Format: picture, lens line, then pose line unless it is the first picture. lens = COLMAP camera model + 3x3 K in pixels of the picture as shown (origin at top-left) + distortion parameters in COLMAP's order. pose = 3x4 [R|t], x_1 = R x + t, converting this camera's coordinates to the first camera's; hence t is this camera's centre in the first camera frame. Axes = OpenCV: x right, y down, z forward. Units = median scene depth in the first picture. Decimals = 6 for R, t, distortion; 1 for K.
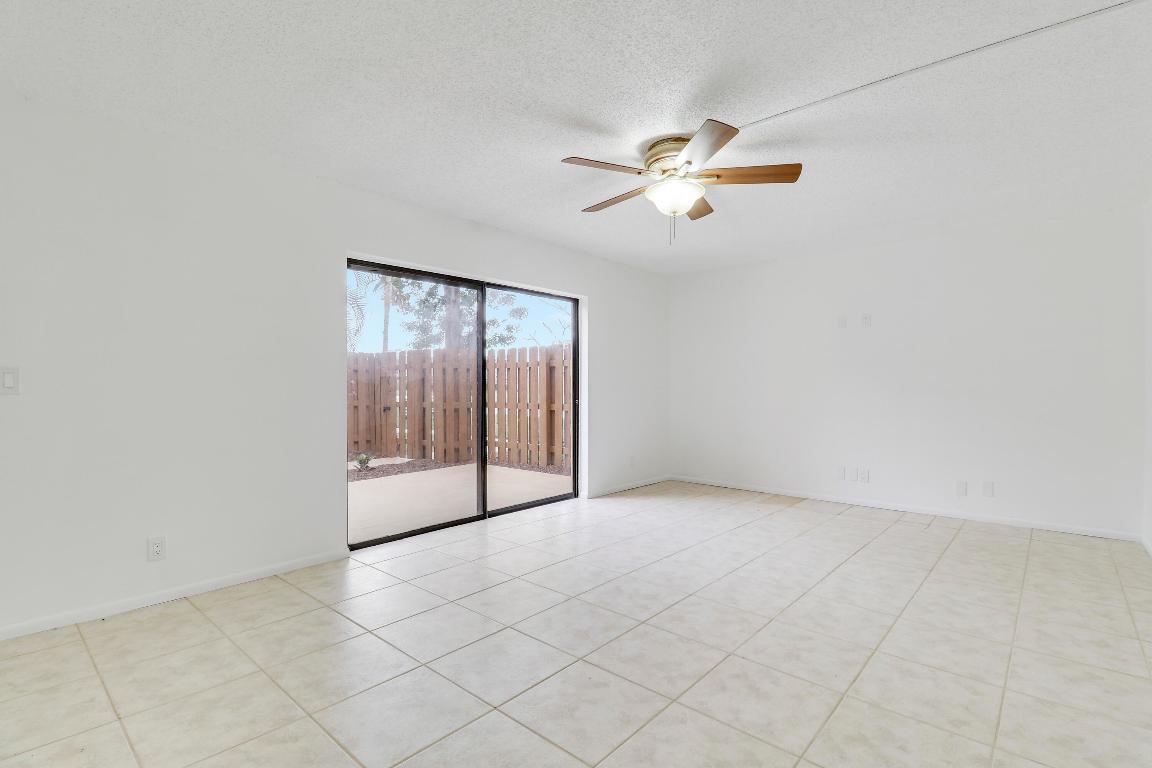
lens RADIAL K [[535.9, 0, 588.3], [0, 535.9, 384.4], [0, 0, 1]] dist [0.003208, -0.013921]
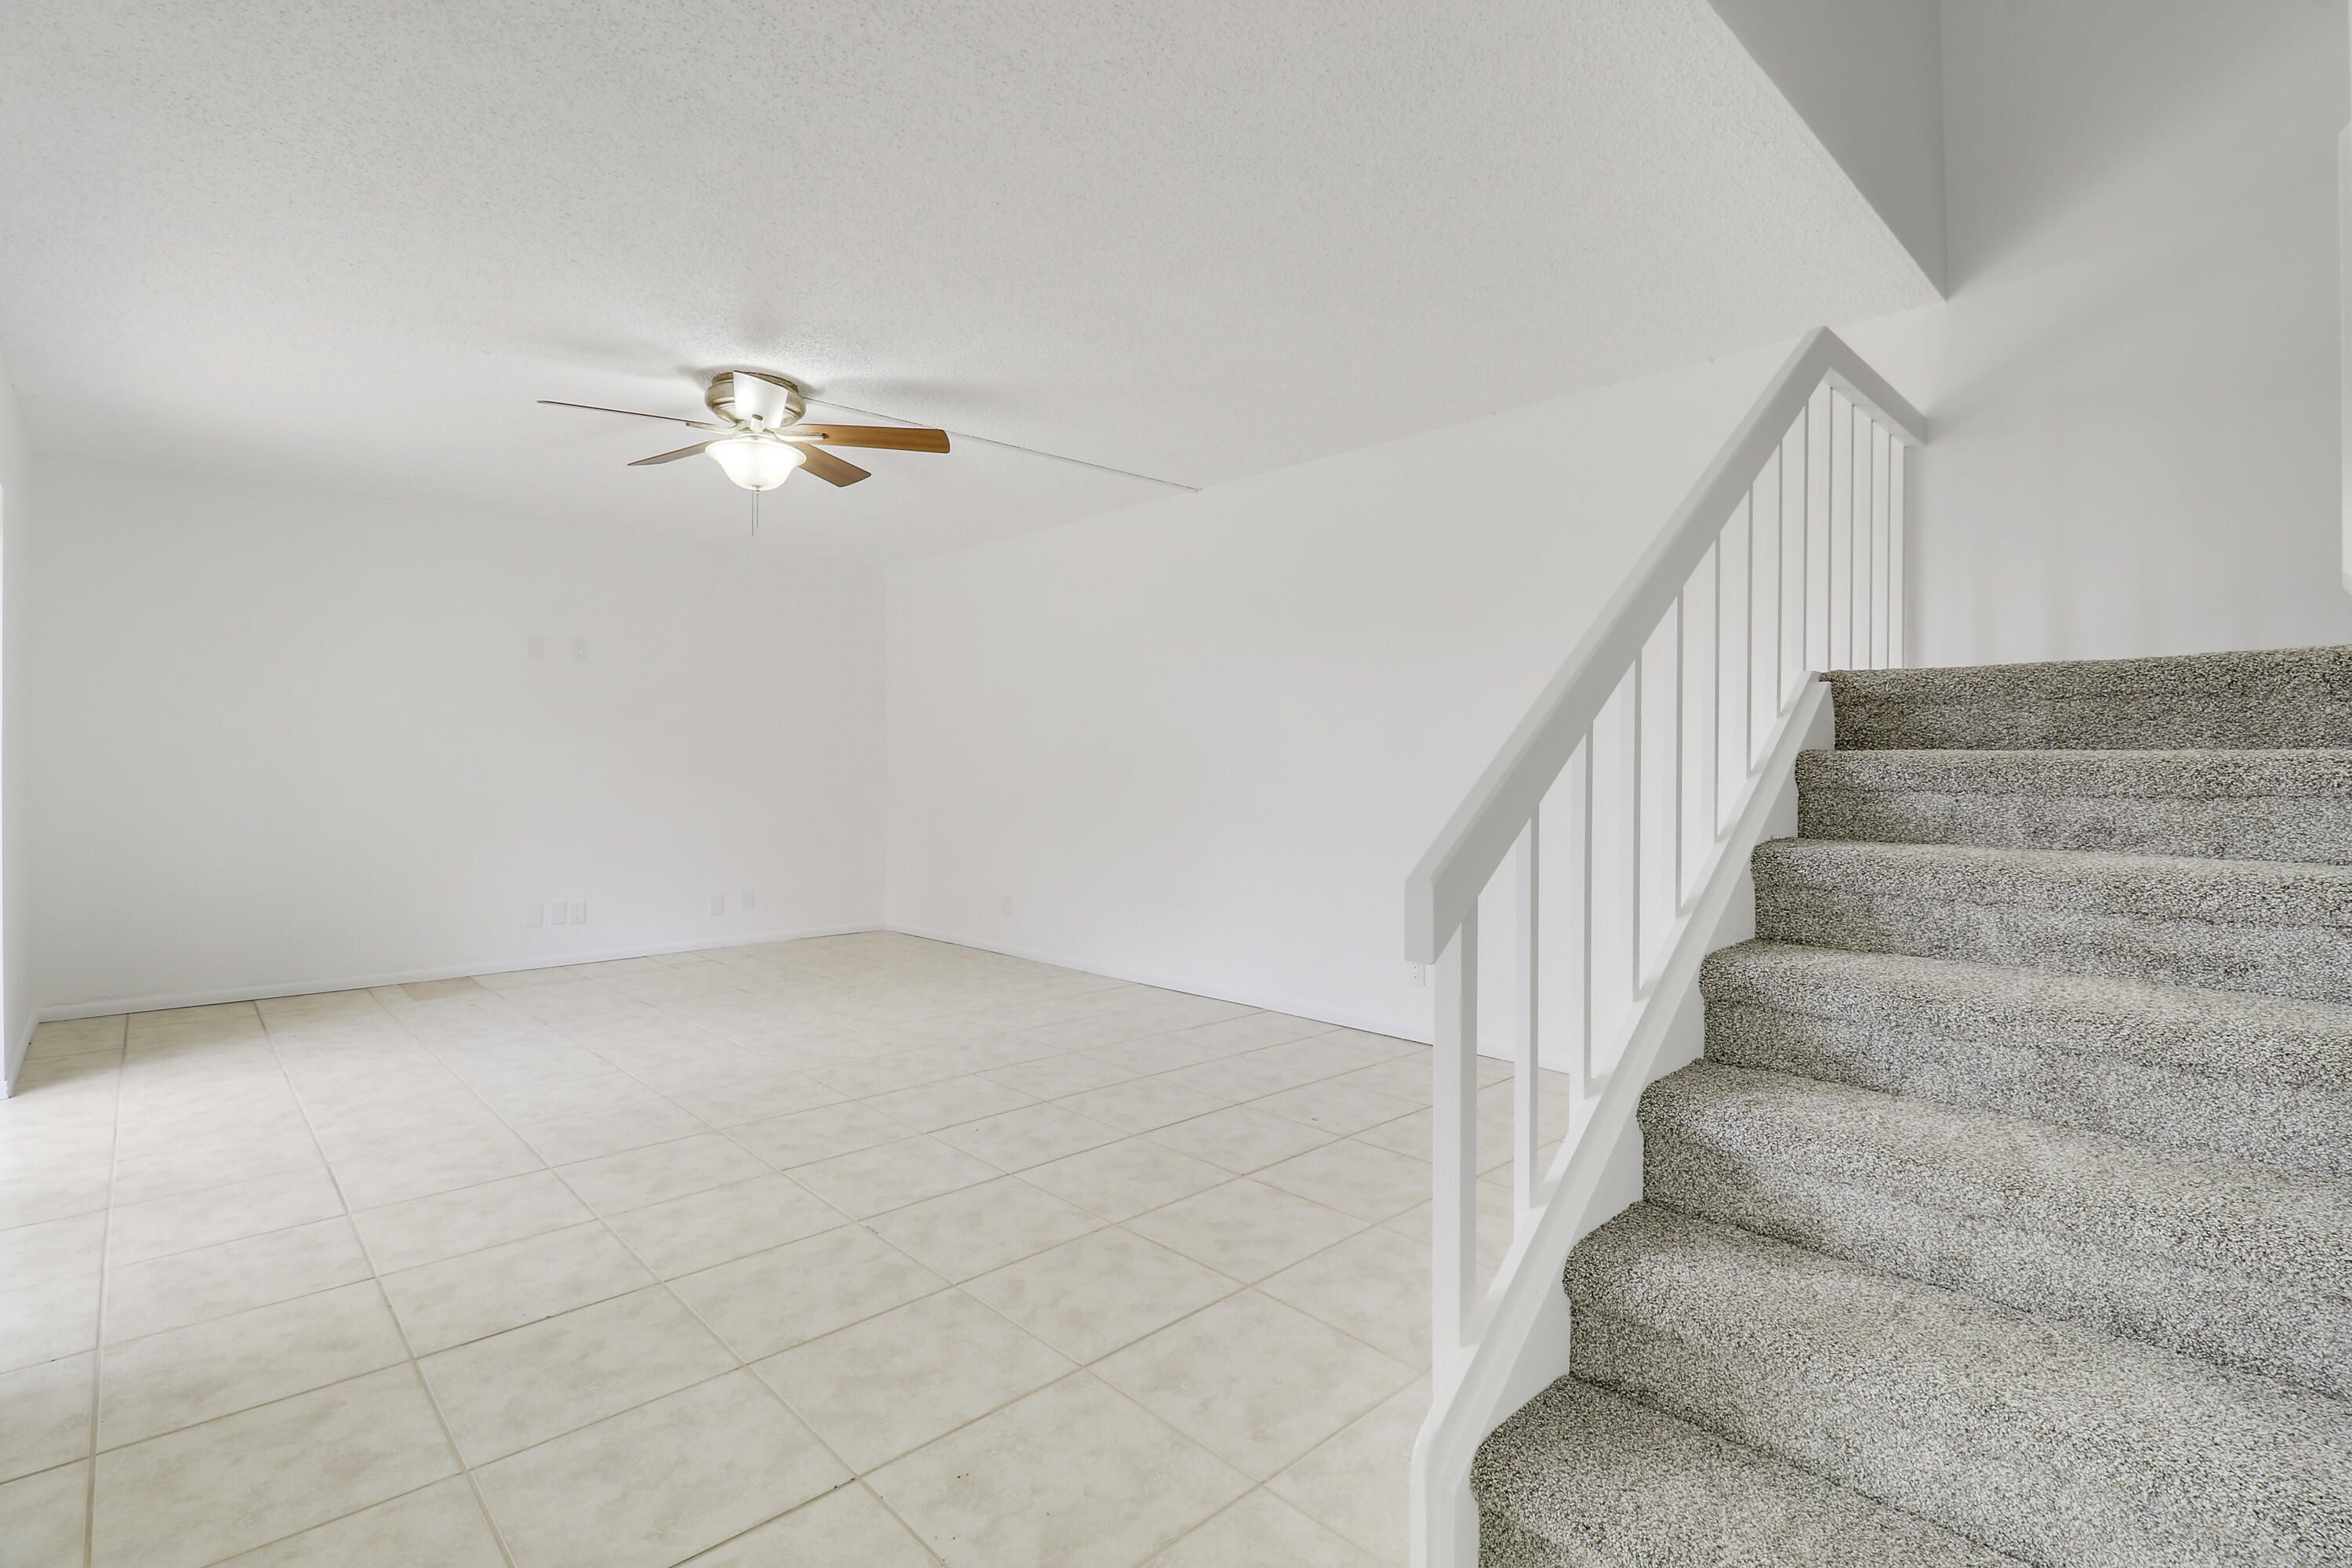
lens RADIAL K [[1084.6, 0, 1194.1], [0, 1084.6, 754.6], [0, 0, 1]] dist [-0.016137, -0.000288]
pose [[0.095228, 0.007029, 0.995431, -1.060573], [-0.000377, 0.999975, -0.007025, 0.005624], [-0.995455, 0.000294, 0.095228, 0.364111]]
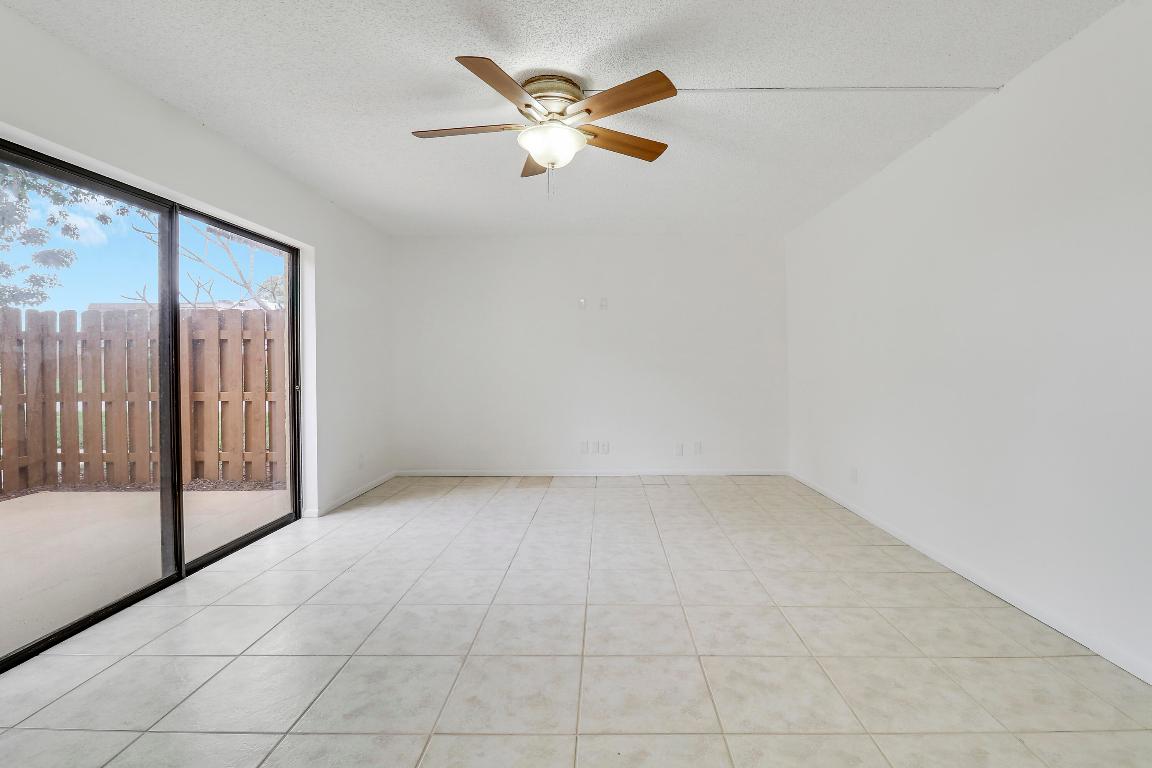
lens RADIAL K [[545.3, 0, 602.6], [0, 545.3, 357.8], [0, 0, 1]] dist [-0.010405, -0.000243]
pose [[0.759337, 0.002634, 0.650692, -0.351148], [0.003987, 0.999954, -0.008700, -0.002281], [-0.650685, 0.009200, 0.759292, 0.293964]]
